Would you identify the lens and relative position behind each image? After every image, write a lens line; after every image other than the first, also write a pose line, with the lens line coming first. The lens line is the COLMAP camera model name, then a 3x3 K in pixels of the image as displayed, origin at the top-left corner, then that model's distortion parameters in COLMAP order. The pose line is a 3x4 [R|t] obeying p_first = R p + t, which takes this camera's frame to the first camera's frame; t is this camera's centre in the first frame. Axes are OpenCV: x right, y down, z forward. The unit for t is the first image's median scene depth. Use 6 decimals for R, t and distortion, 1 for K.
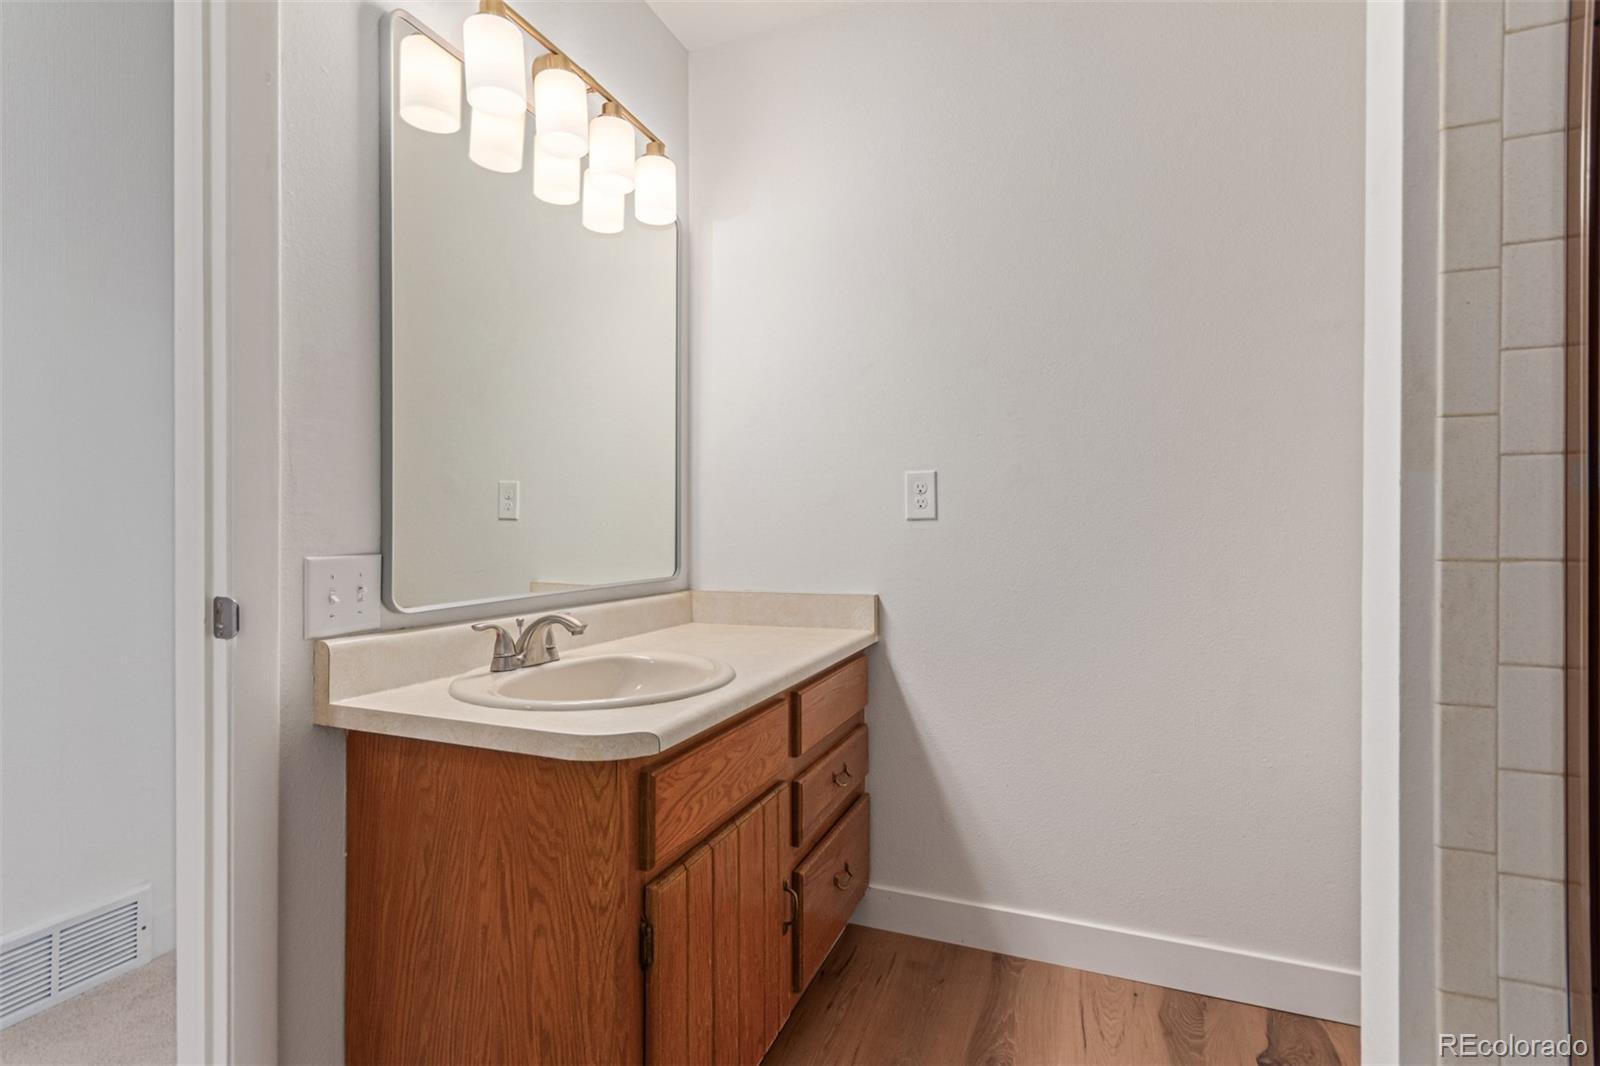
lens RADIAL K [[740.9, 0, 802.0], [0, 740.9, 530.2], [0, 0, 1]] dist [0.007827, 0.000516]
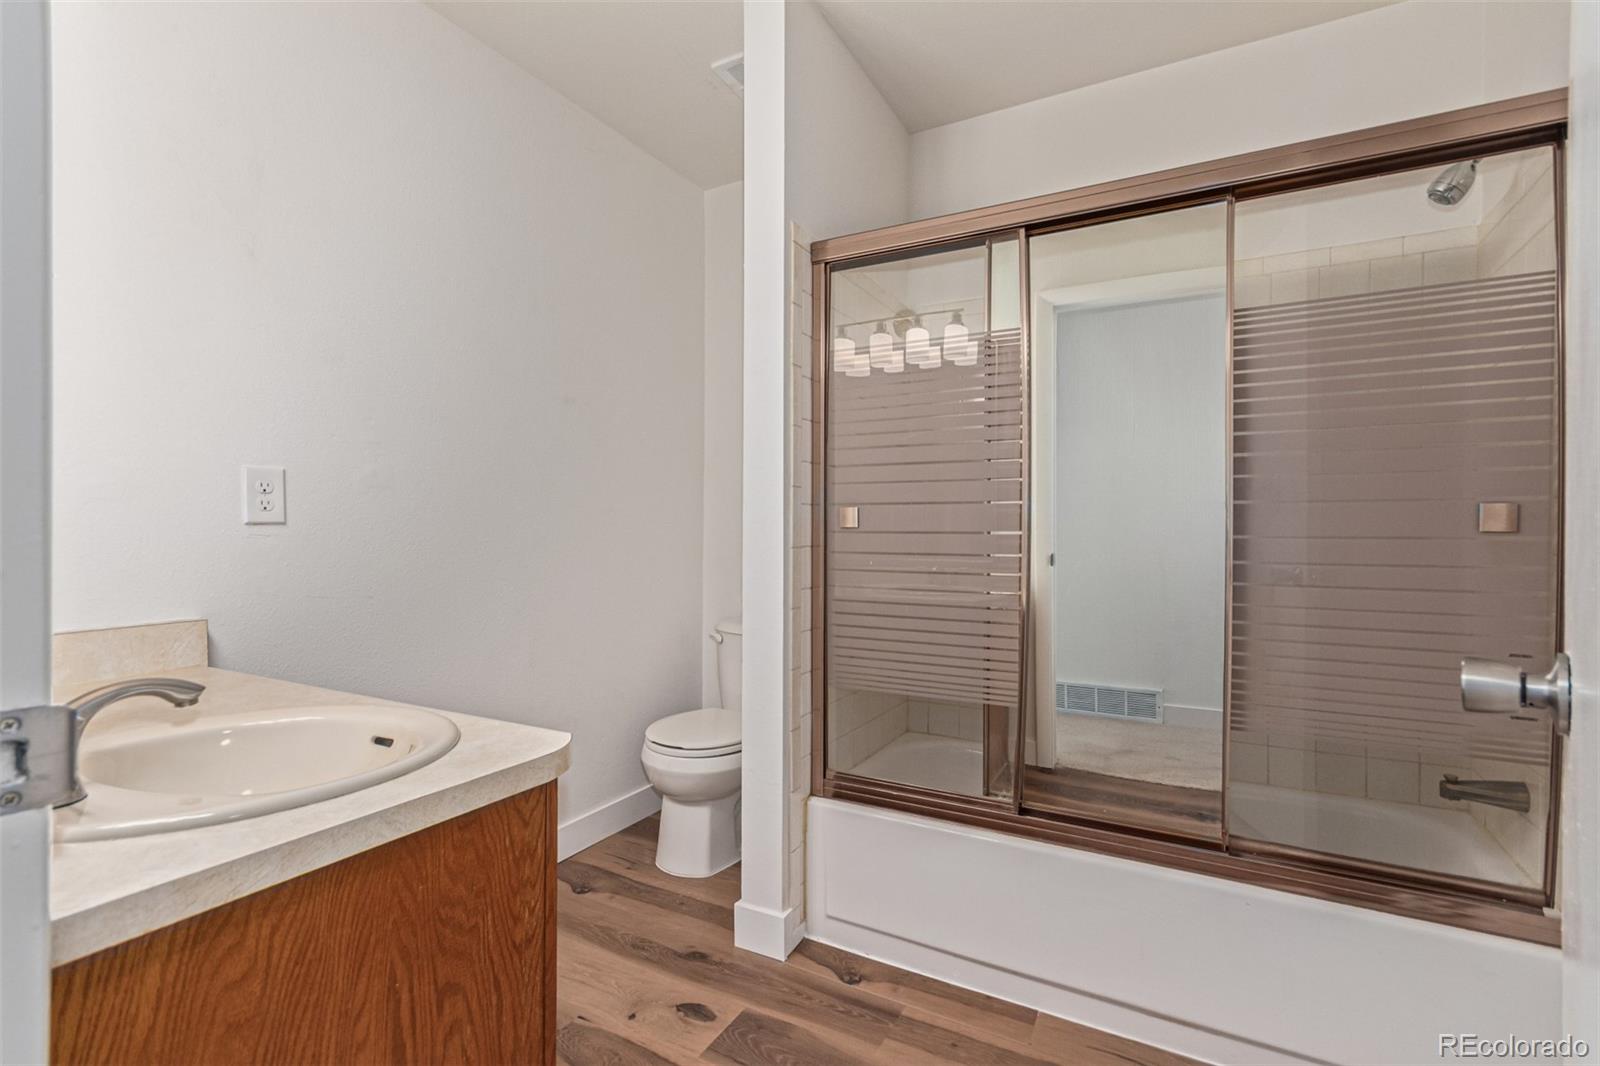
lens RADIAL K [[740.9, 0, 802.8], [0, 740.9, 532.8], [0, 0, 1]] dist [0.007827, 0.000516]
pose [[0.126292, -0.003035, 0.991989, -1.103465], [0.003867, 0.999989, 0.002567, -0.007064], [-0.991986, 0.003512, 0.126302, 0.510128]]
